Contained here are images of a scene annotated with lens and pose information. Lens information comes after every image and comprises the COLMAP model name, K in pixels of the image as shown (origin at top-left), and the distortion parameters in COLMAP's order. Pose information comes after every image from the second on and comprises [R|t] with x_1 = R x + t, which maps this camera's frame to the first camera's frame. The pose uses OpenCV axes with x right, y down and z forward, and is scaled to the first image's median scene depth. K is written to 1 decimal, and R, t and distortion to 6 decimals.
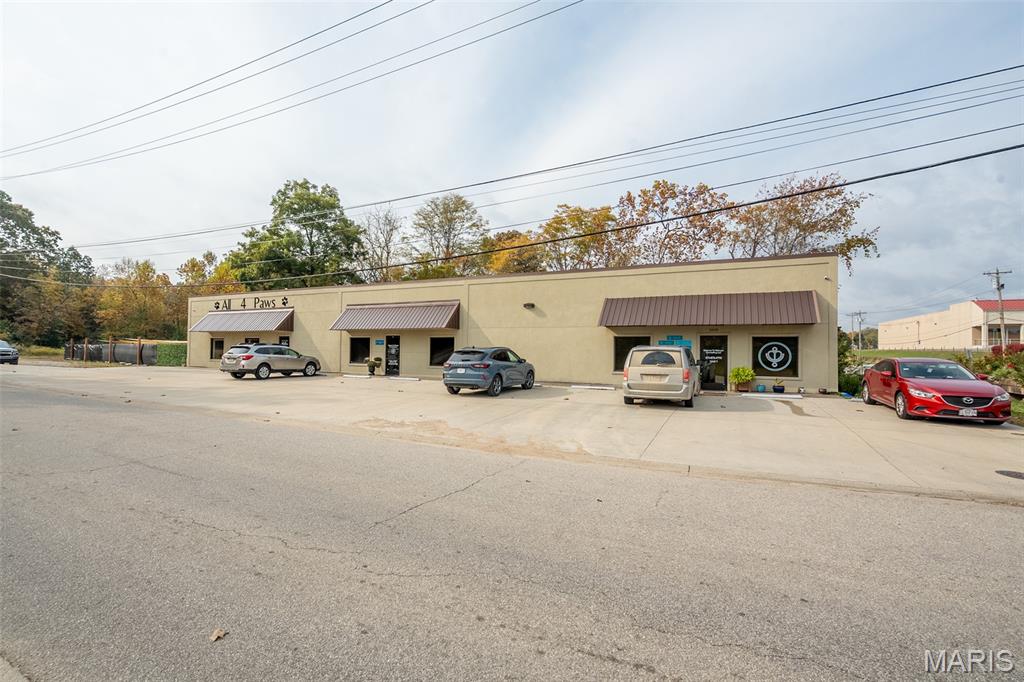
lens RADIAL K [[473.6, 0, 492.2], [0, 473.6, 344.7], [0, 0, 1]] dist [0.001621, 0.000315]
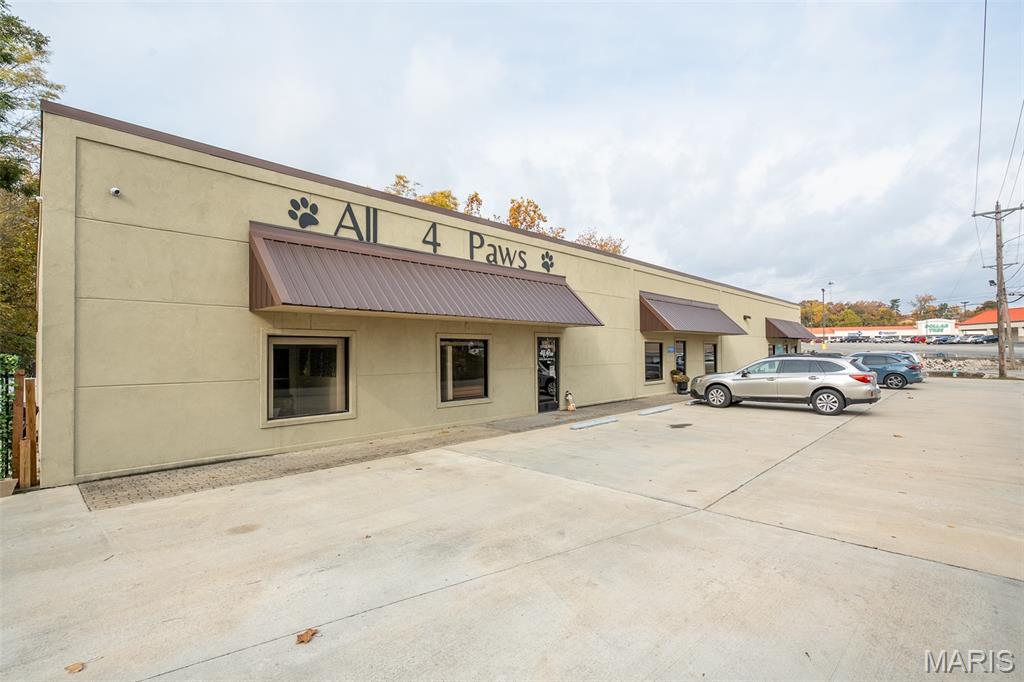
lens RADIAL K [[471.1, 0, 512.0], [0, 471.1, 341.0], [0, 0, 1]] dist [-0.001774, -0.000004]
pose [[0.284900, 0.007664, 0.958527, -0.453627], [-0.004011, 0.999969, -0.006803, -0.005550], [-0.958549, -0.001906, 0.284922, 0.461853]]
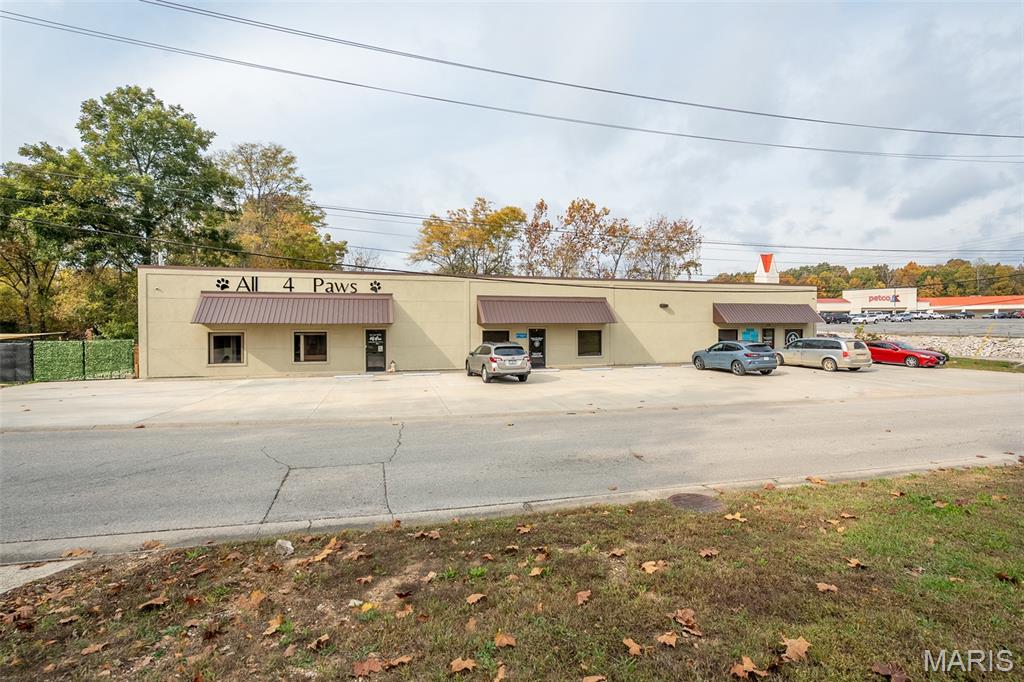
lens RADIAL K [[470.7, 0, 497.9], [0, 470.7, 339.1], [0, 0, 1]] dist [-0.001315, -0.000260]
pose [[0.731380, -0.015032, 0.681804, -0.427044], [0.012668, 0.999884, 0.008455, -0.002881], [-0.681852, 0.002453, 0.731486, 0.137527]]
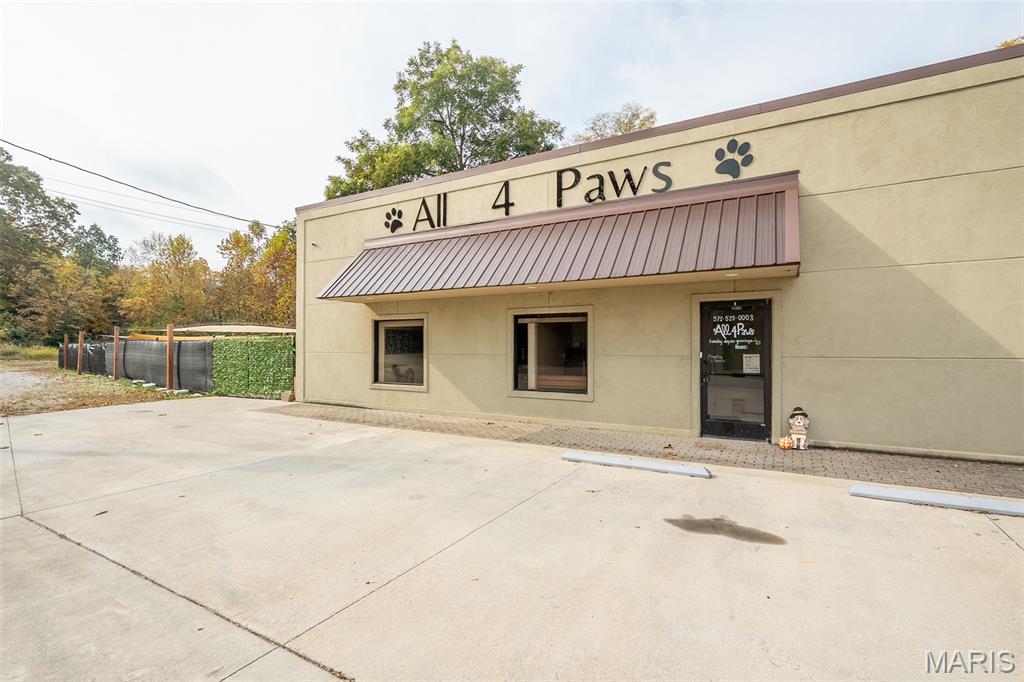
lens RADIAL K [[470.7, 0, 497.9], [0, 470.7, 339.1], [0, 0, 1]] dist [-0.001315, -0.000260]
pose [[0.999059, -0.016310, -0.040181, -0.282097], [0.016536, 0.999849, 0.005289, -0.000527], [0.040088, -0.005949, 0.999178, 0.384265]]
